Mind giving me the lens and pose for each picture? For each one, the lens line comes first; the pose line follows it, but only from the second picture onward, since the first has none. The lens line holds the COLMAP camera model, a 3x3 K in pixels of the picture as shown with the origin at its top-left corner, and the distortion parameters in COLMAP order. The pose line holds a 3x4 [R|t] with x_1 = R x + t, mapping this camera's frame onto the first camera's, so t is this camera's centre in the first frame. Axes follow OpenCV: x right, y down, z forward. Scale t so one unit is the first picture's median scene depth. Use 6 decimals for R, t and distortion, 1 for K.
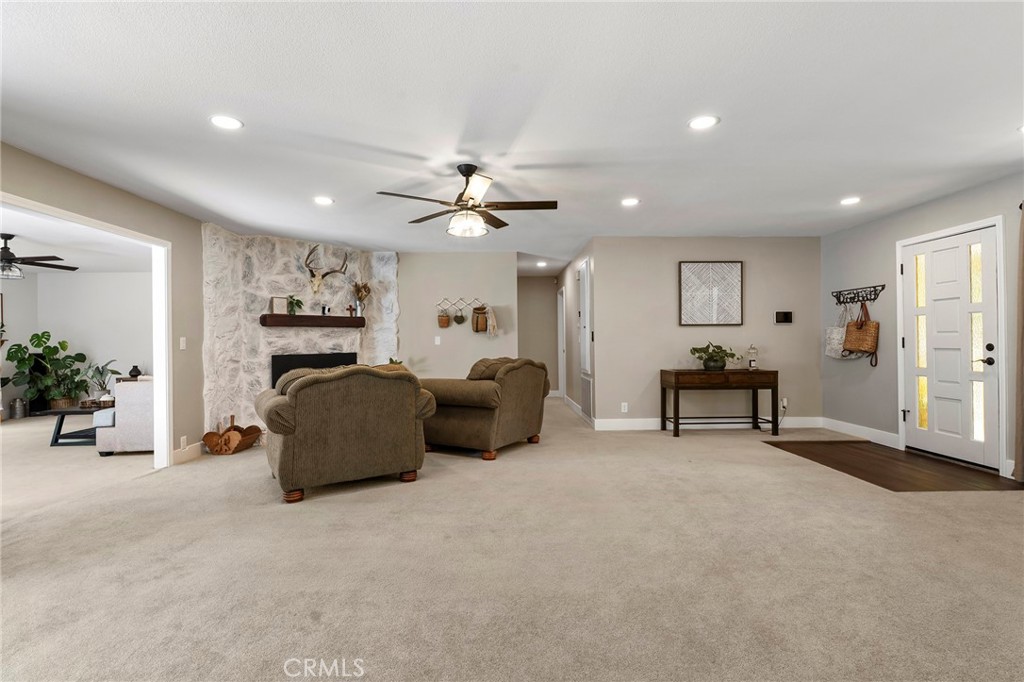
lens RADIAL K [[513.0, 0, 511.0], [0, 513.0, 340.9], [0, 0, 1]] dist [0.003082, 0.000391]
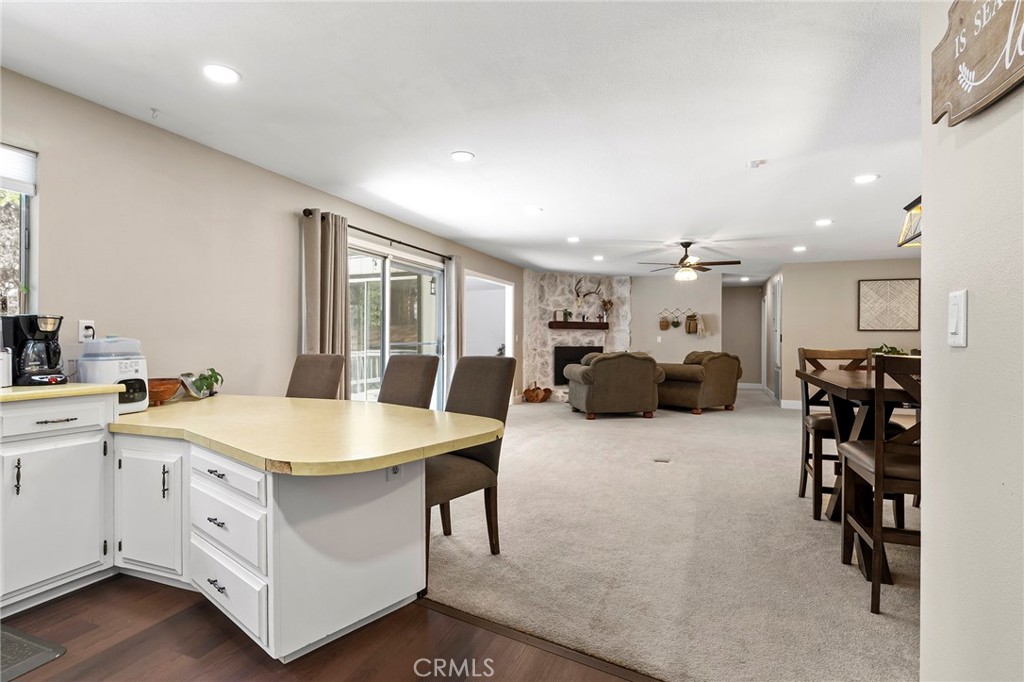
lens RADIAL K [[513.0, 0, 510.4], [0, 513.0, 338.0], [0, 0, 1]] dist [0.003082, 0.000391]
pose [[0.922355, 0.015888, -0.386016, 0.028175], [-0.016717, 0.999860, 0.001211, 0.001339], [0.385981, 0.005336, 0.922491, -0.557049]]
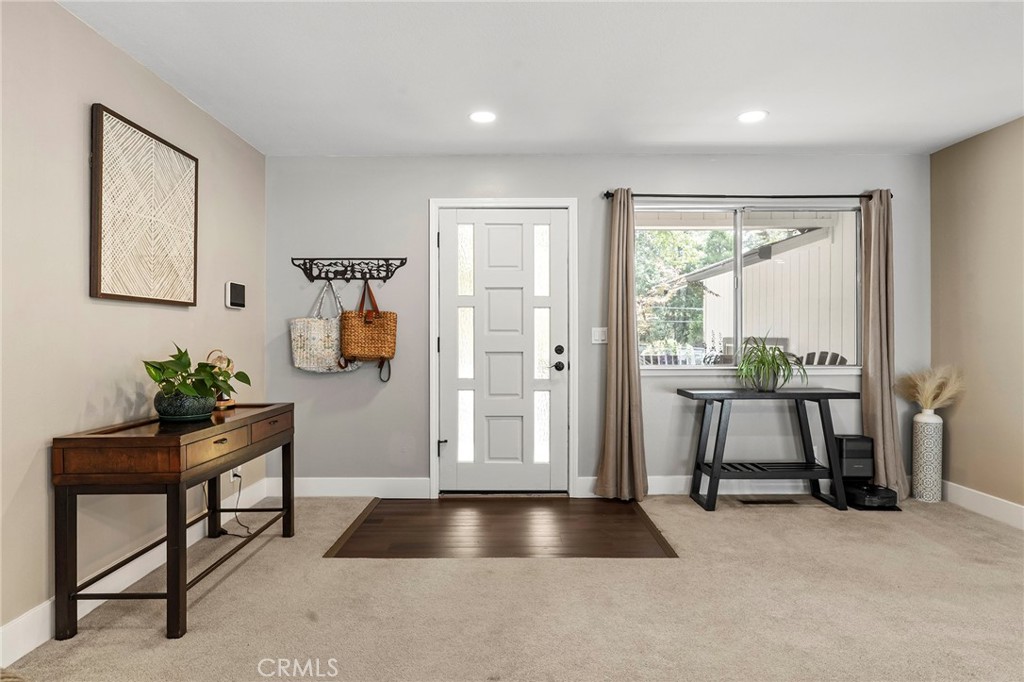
lens RADIAL K [[617.4, 0, 513.2], [0, 617.4, 336.3], [0, 0, 1]] dist [0.001469, 0.000350]
pose [[0.027565, 0.008028, 0.999588, -0.068608], [0.000841, 0.999967, -0.008055, -0.000952], [-0.999620, 0.001063, 0.027558, 0.788227]]
